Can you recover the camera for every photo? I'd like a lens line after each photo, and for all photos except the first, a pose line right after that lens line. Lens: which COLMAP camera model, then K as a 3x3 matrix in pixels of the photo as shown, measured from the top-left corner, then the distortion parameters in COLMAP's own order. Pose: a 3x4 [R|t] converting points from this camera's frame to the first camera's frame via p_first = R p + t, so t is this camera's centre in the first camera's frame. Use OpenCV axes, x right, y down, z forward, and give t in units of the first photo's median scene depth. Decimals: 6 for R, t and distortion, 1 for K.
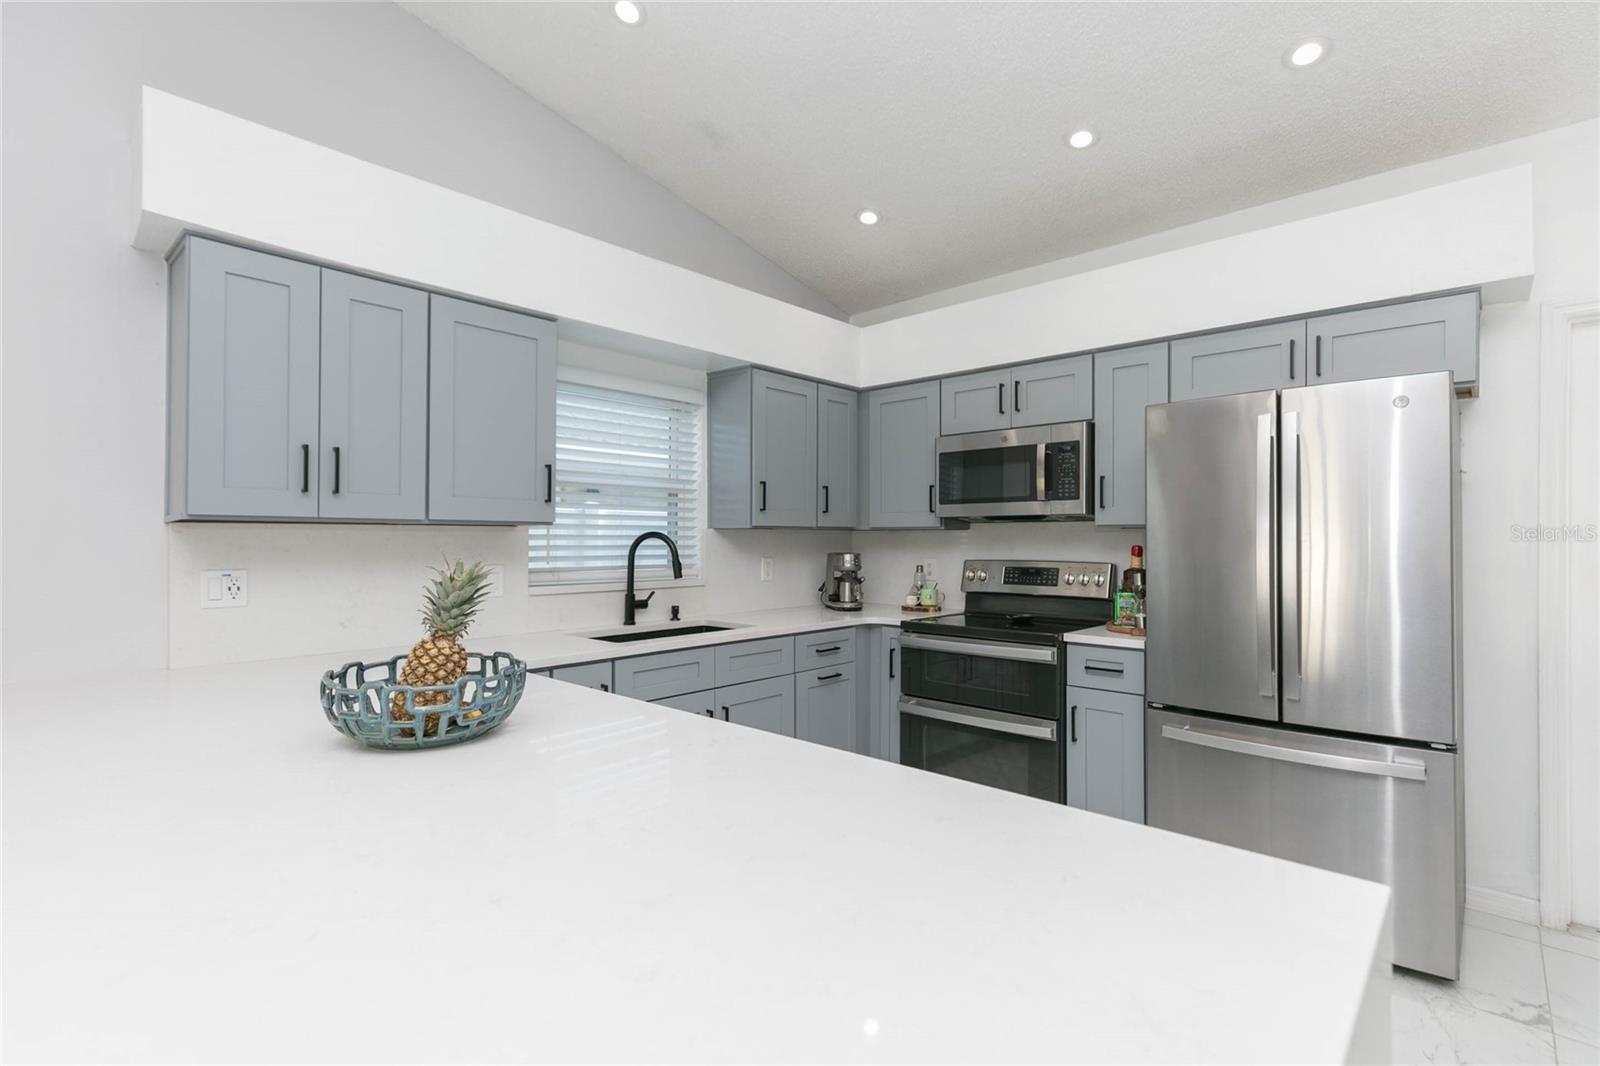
lens RADIAL K [[741.8, 0, 796.4], [0, 741.8, 531.3], [0, 0, 1]] dist [-0.000689, 0.000144]
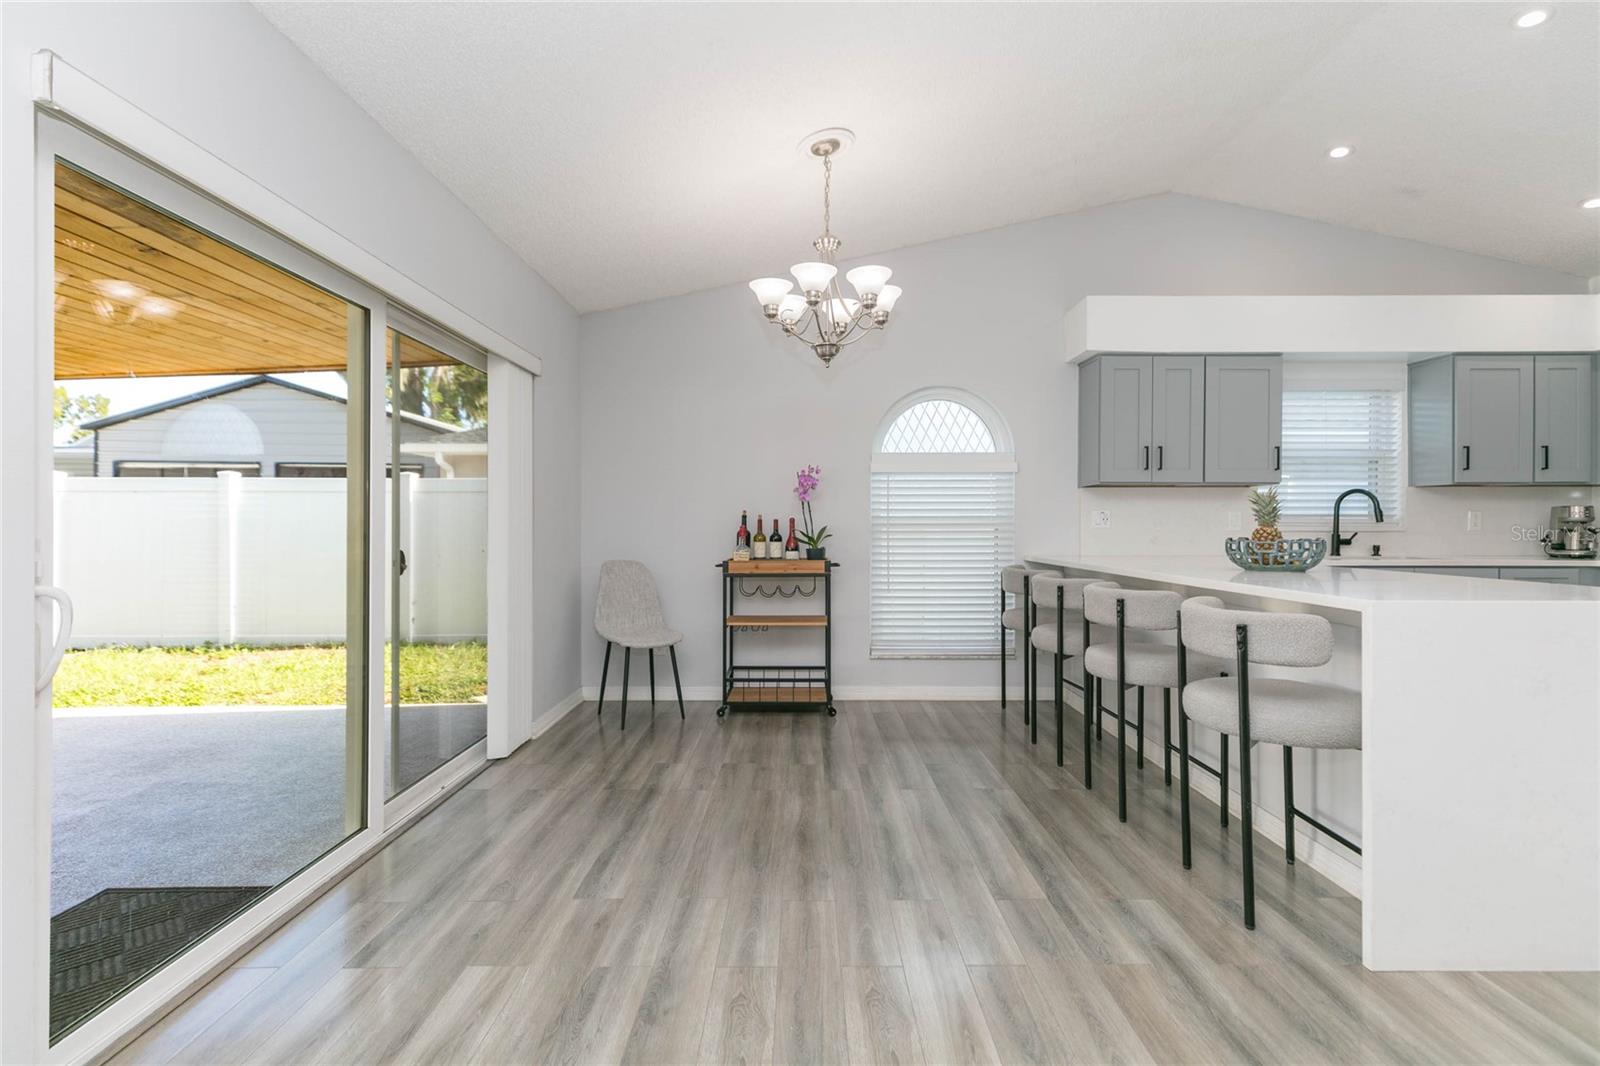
lens RADIAL K [[719.3, 0, 799.8], [0, 719.3, 518.3], [0, 0, 1]] dist [0.003316, -0.000057]
pose [[0.679307, -0.005972, -0.733829, 0.084813], [0.006857, 0.999975, -0.001790, 0.049162], [0.733822, -0.003816, 0.679331, -0.650635]]
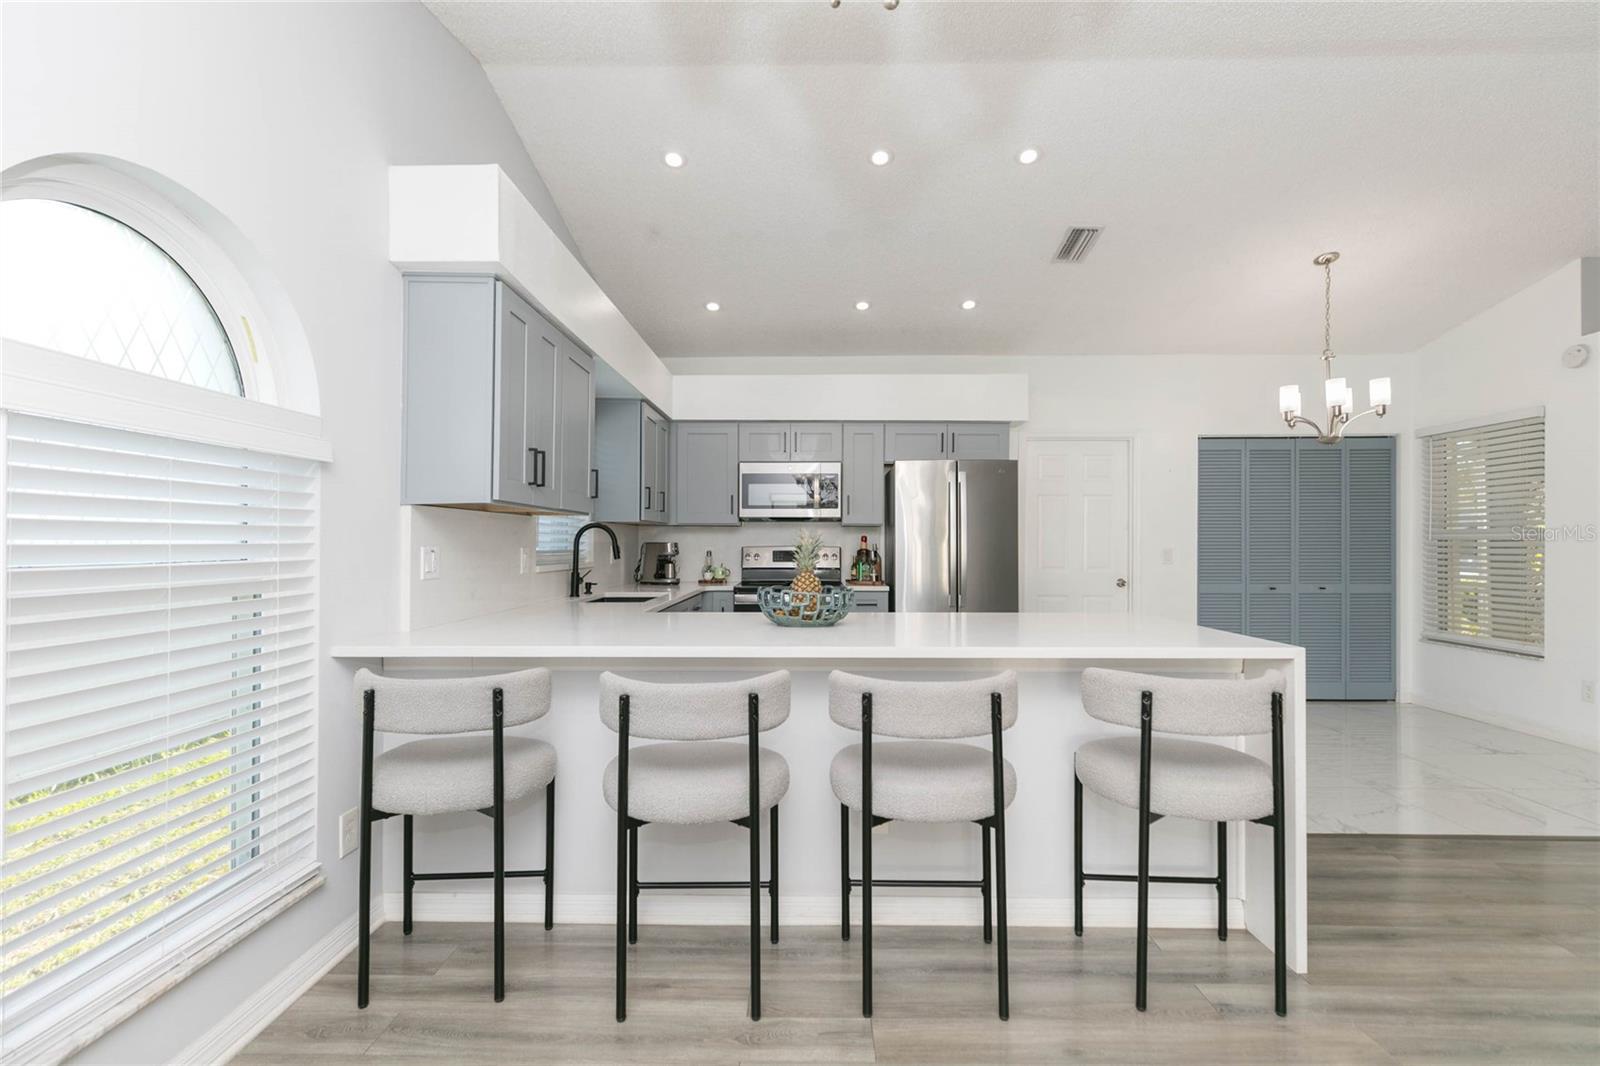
lens RADIAL K [[721.3, 0, 798.7], [0, 721.3, 539.3], [0, 0, 1]] dist [0.002602, 0.000050]
pose [[0.743766, 0.004472, 0.668426, -0.735891], [-0.008405, 0.999961, 0.002662, 0.021803], [-0.668388, -0.007598, 0.743774, -0.151922]]
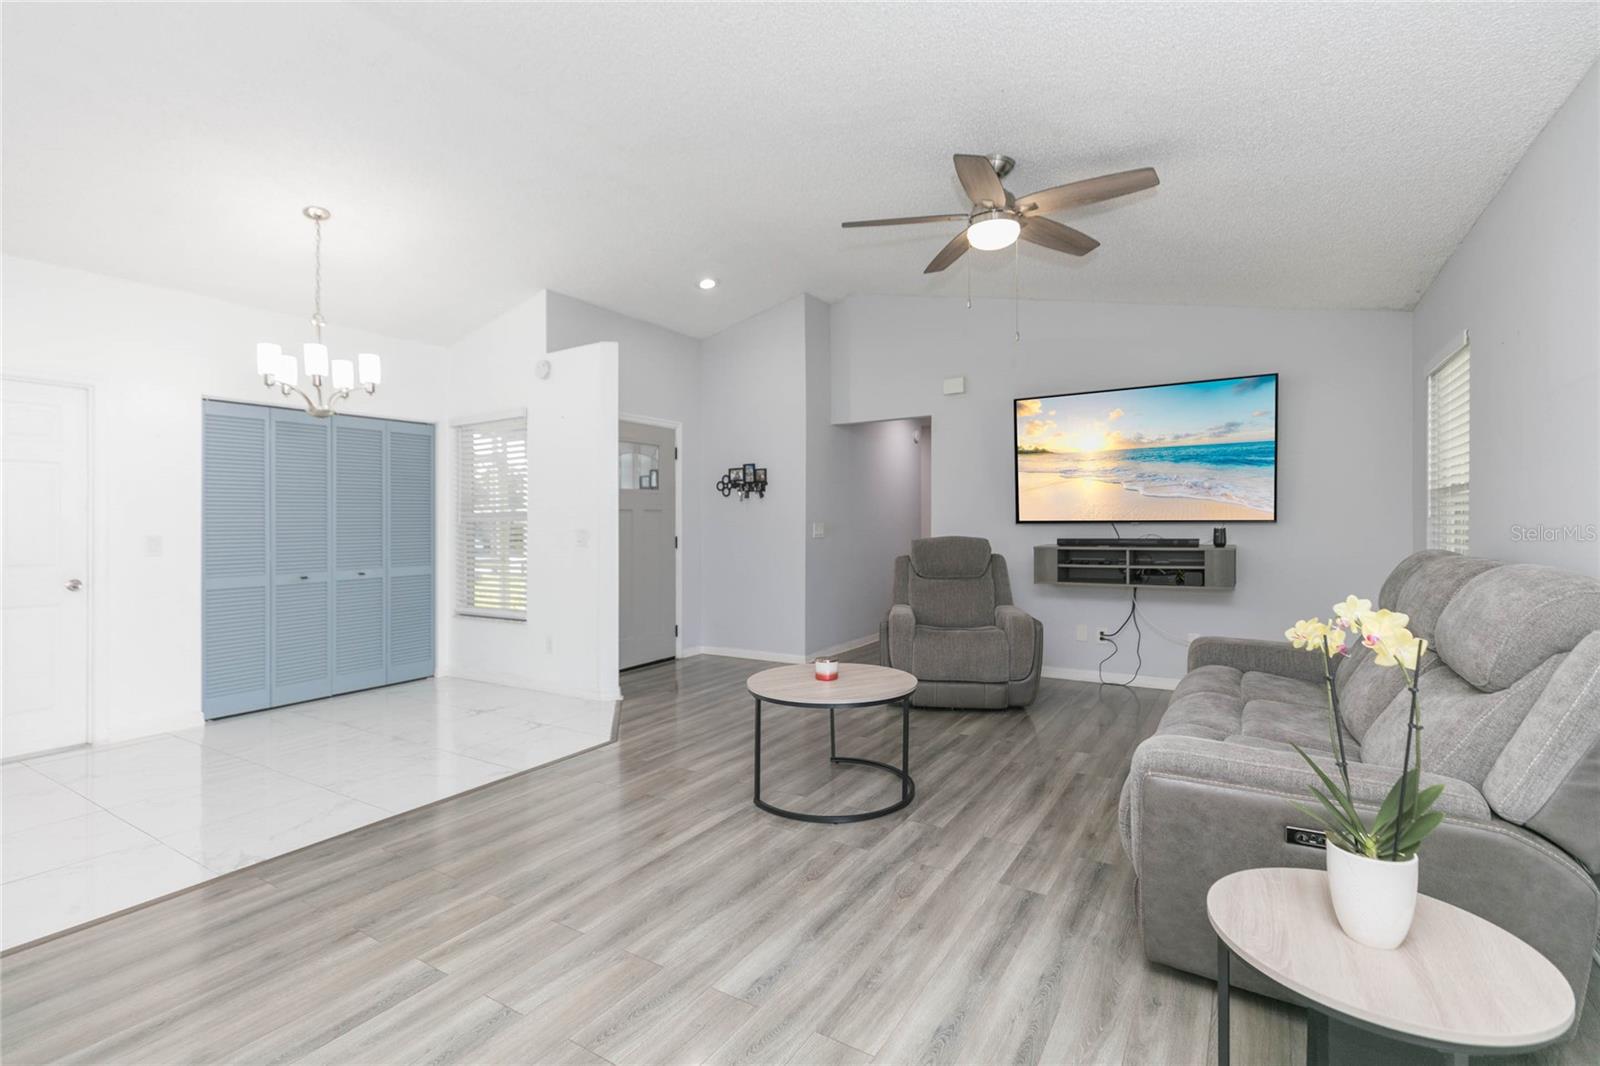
lens RADIAL K [[719.5, 0, 808.2], [0, 719.5, 517.6], [0, 0, 1]] dist [0.002198, 0.000372]
pose [[-0.190723, 0.011871, 0.981572, -0.484023], [0.004486, 0.999927, -0.011221, 0.027265], [-0.981634, 0.002263, -0.190762, -0.384396]]
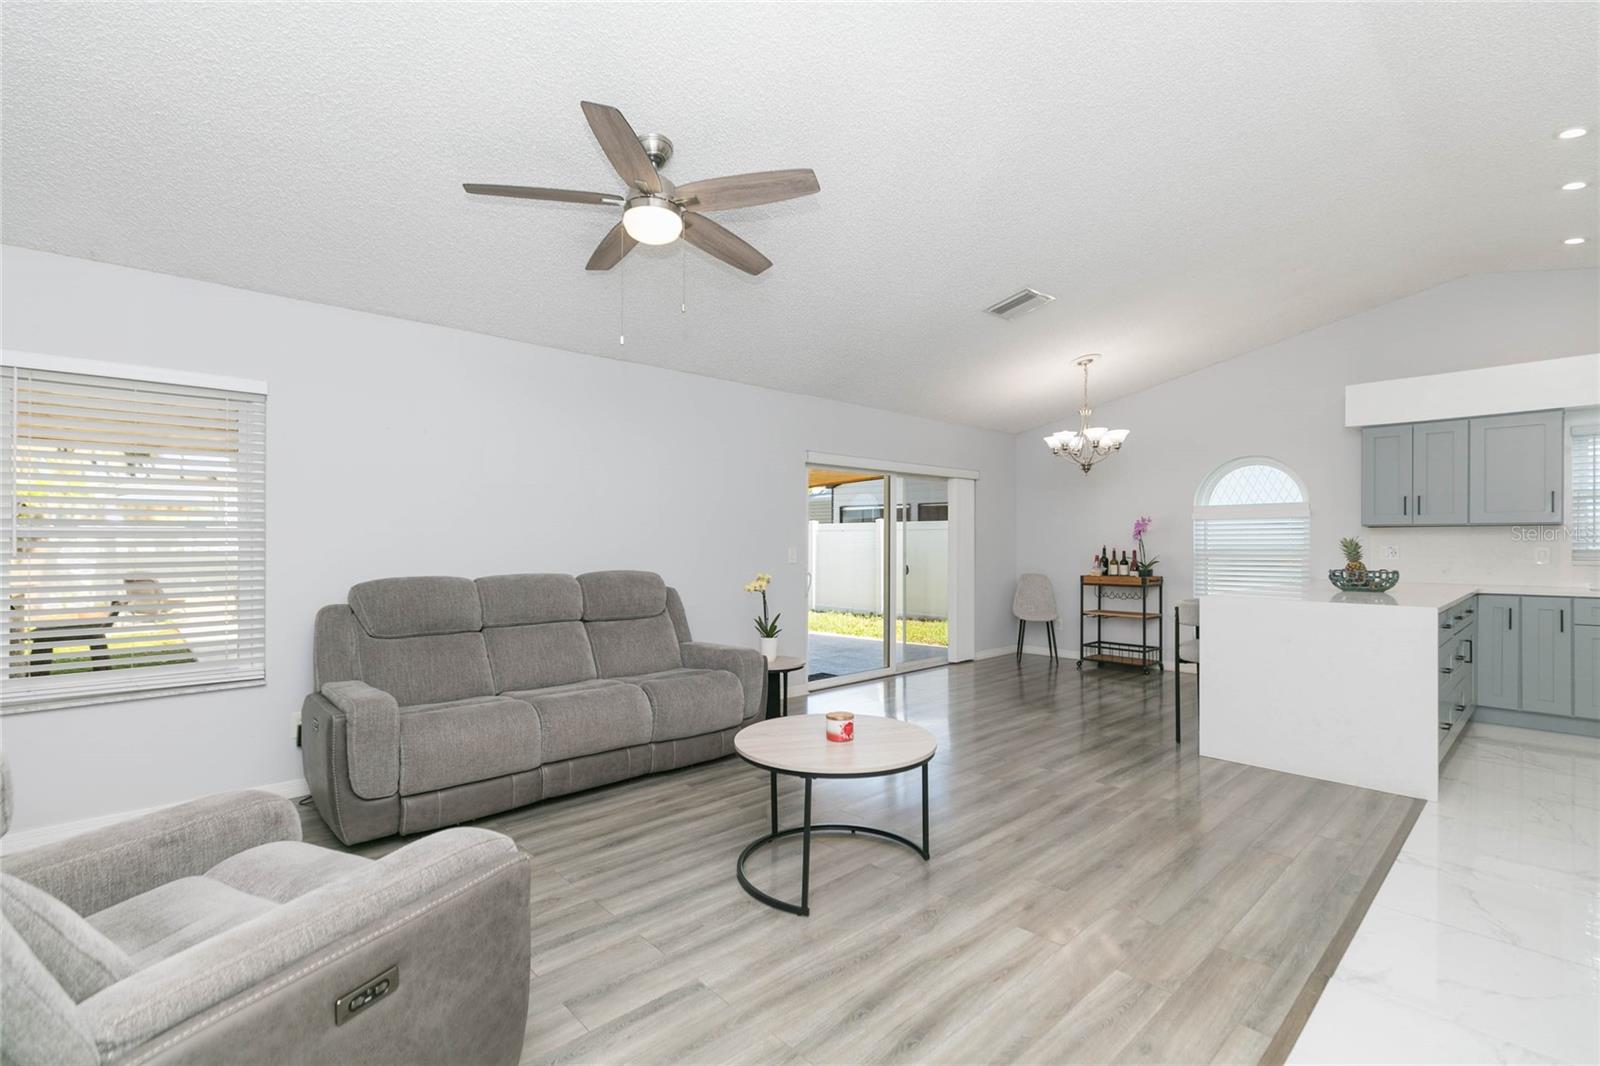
lens RADIAL K [[717.1, 0, 809.2], [0, 717.1, 538.3], [0, 0, 1]] dist [0.001213, 0.000210]
pose [[-0.065473, -0.004925, -0.997842, 1.236719], [0.011762, 0.999915, -0.005707, 0.012594], [0.997785, -0.012110, -0.065410, -0.567145]]
